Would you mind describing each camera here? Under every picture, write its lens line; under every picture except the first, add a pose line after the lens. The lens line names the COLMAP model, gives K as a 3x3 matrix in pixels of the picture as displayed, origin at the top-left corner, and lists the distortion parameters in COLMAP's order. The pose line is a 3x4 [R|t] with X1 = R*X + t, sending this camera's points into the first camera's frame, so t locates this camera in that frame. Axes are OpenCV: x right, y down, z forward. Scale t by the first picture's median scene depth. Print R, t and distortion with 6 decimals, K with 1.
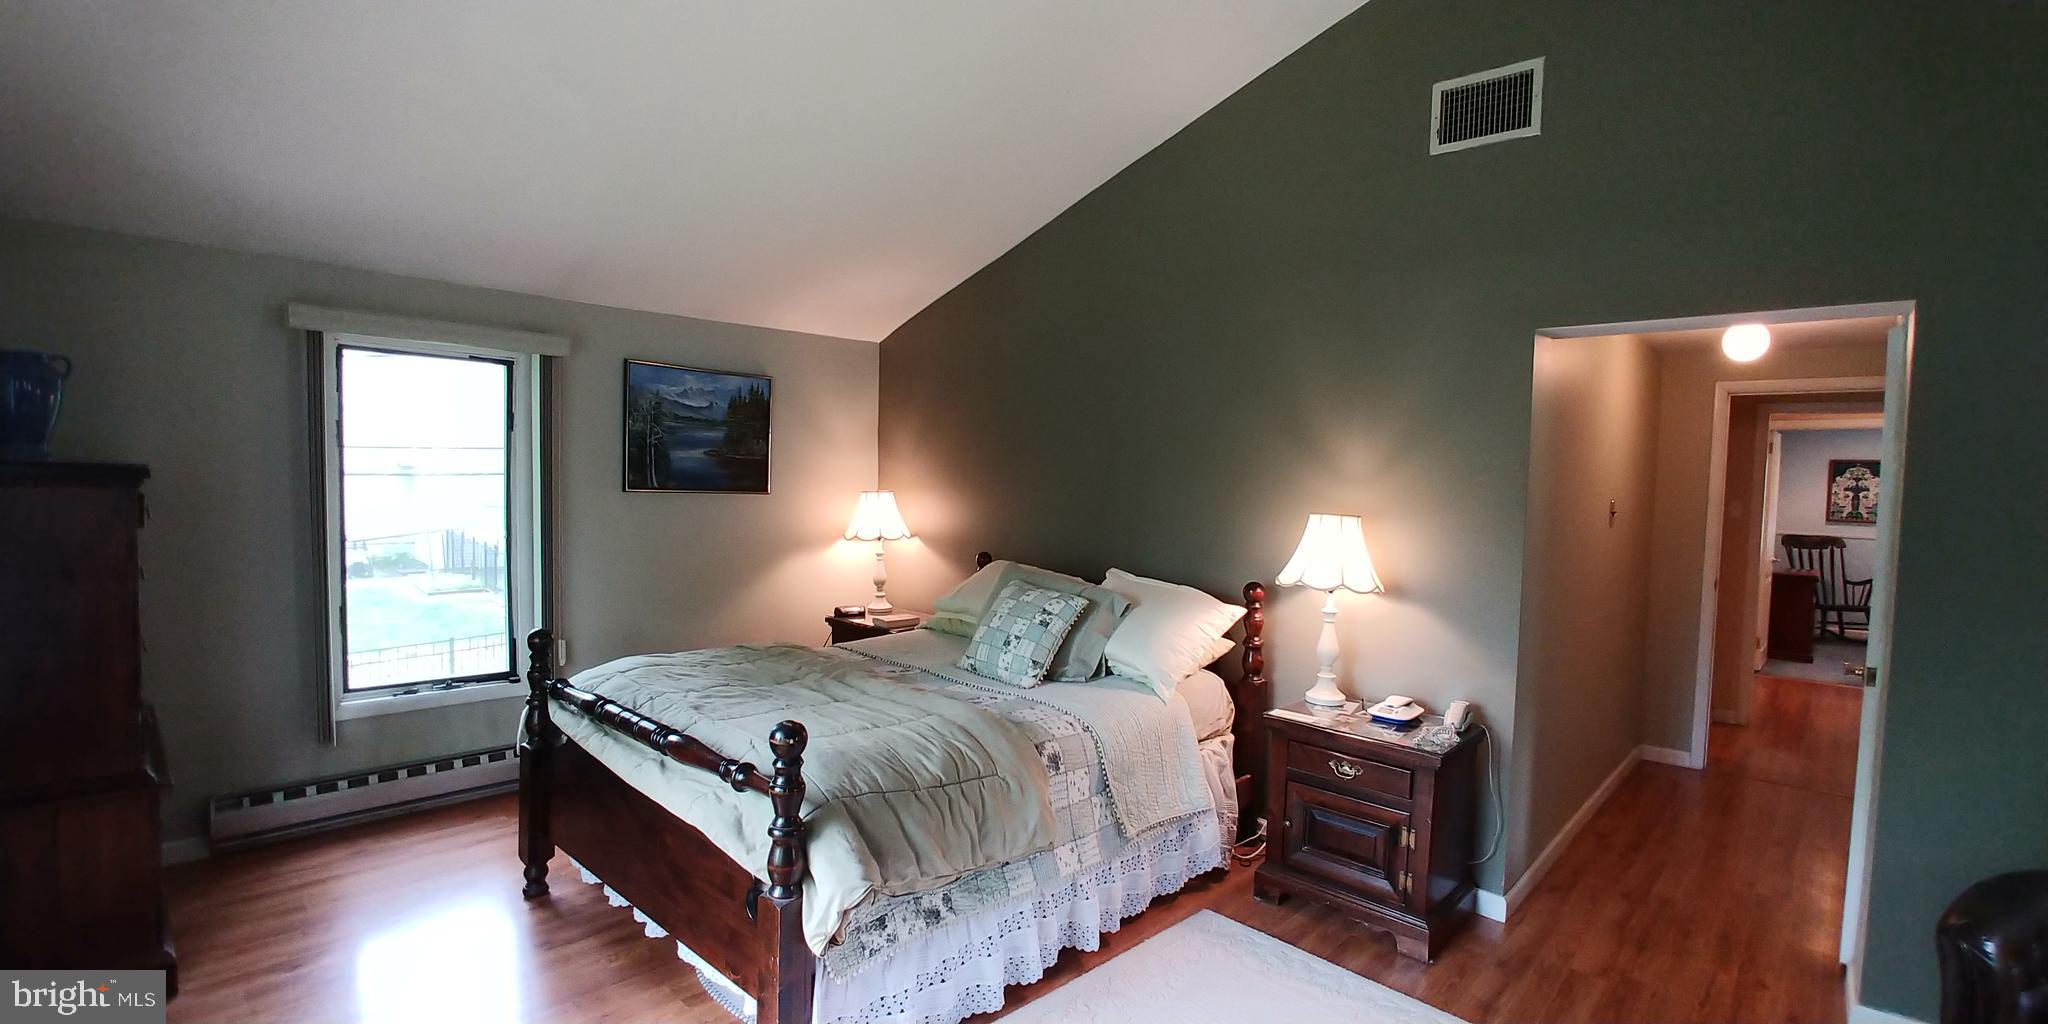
lens RADIAL K [[894.0, 0, 1020.6], [0, 894.0, 522.9], [0, 0, 1]] dist [-0.034355, 0.009489]
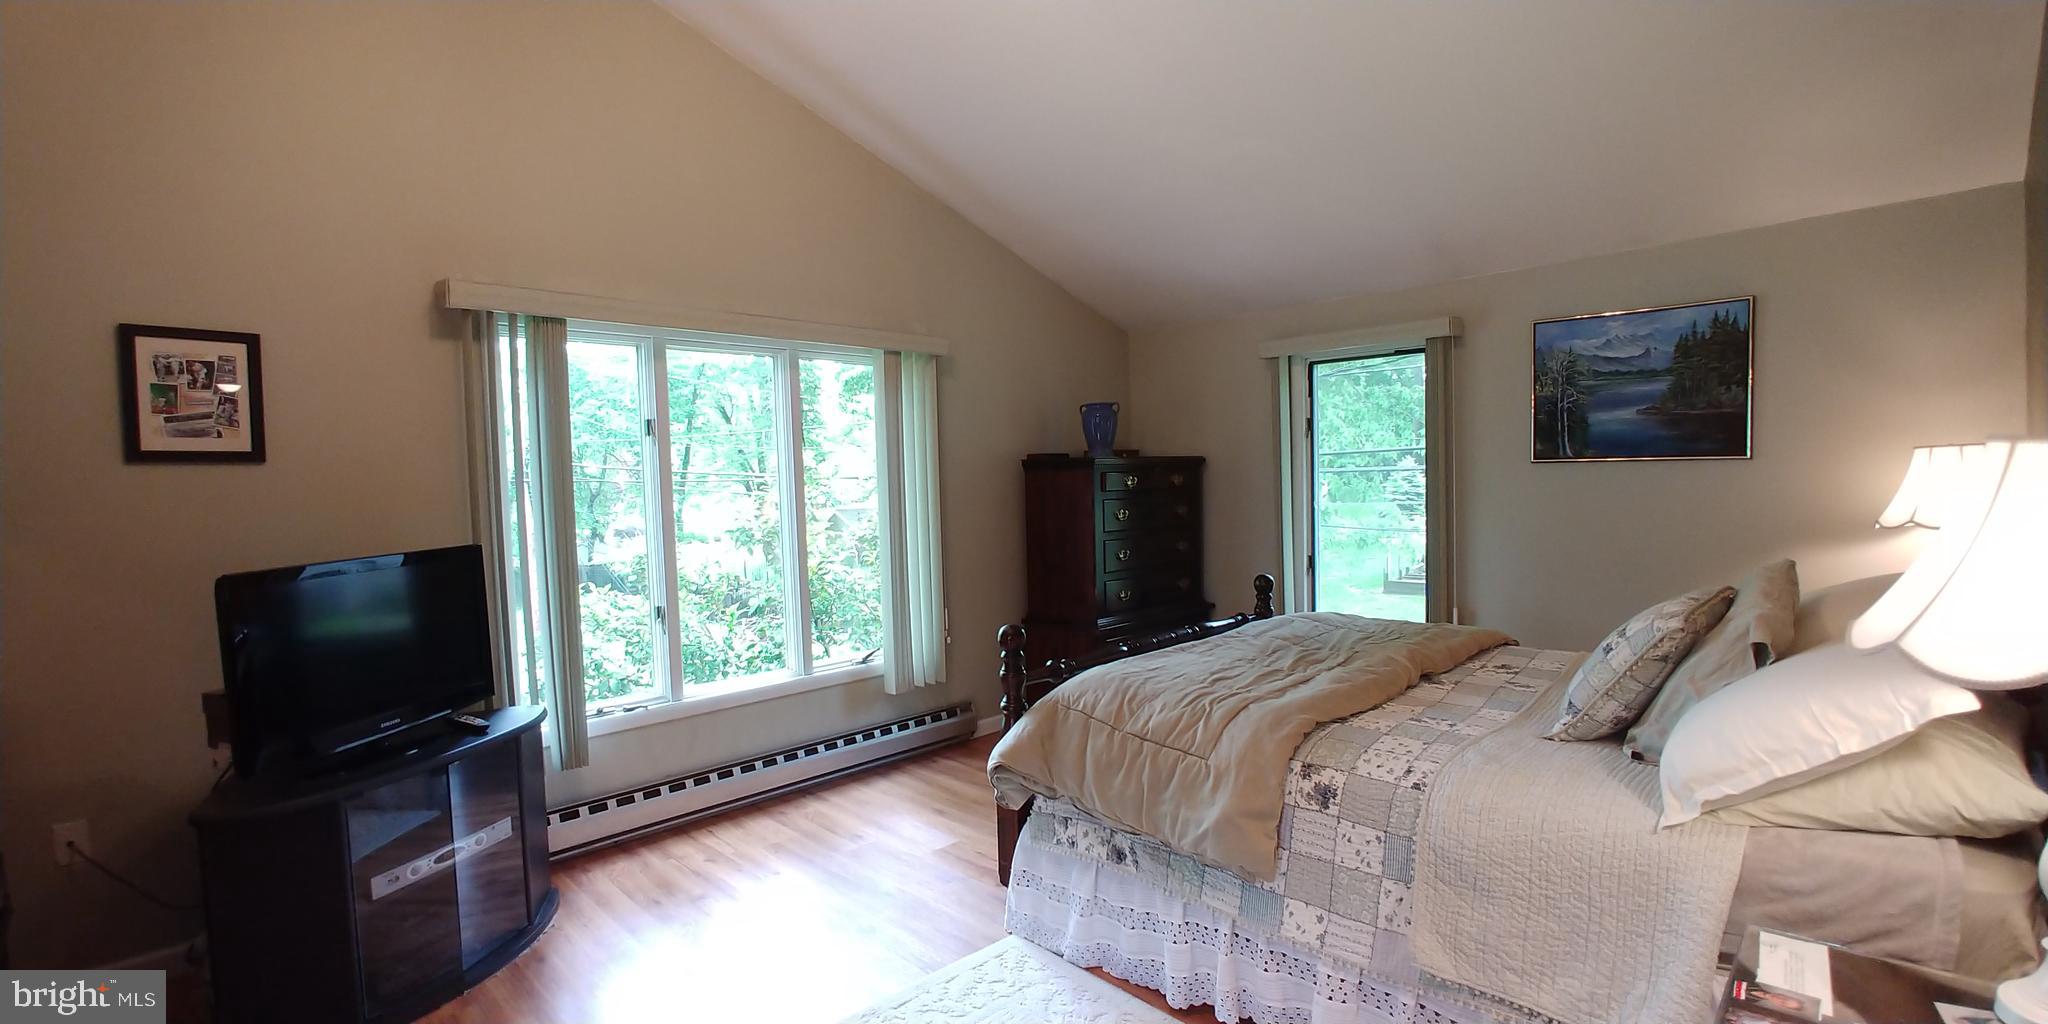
lens RADIAL K [[894.0, 0, 1020.6], [0, 894.0, 522.9], [0, 0, 1]] dist [-0.034355, 0.009489]
pose [[-0.028892, 0.024482, -0.999283, 0.495702], [-0.018654, 0.999513, 0.025027, 0.014682], [0.999408, 0.019363, -0.028421, 0.477300]]
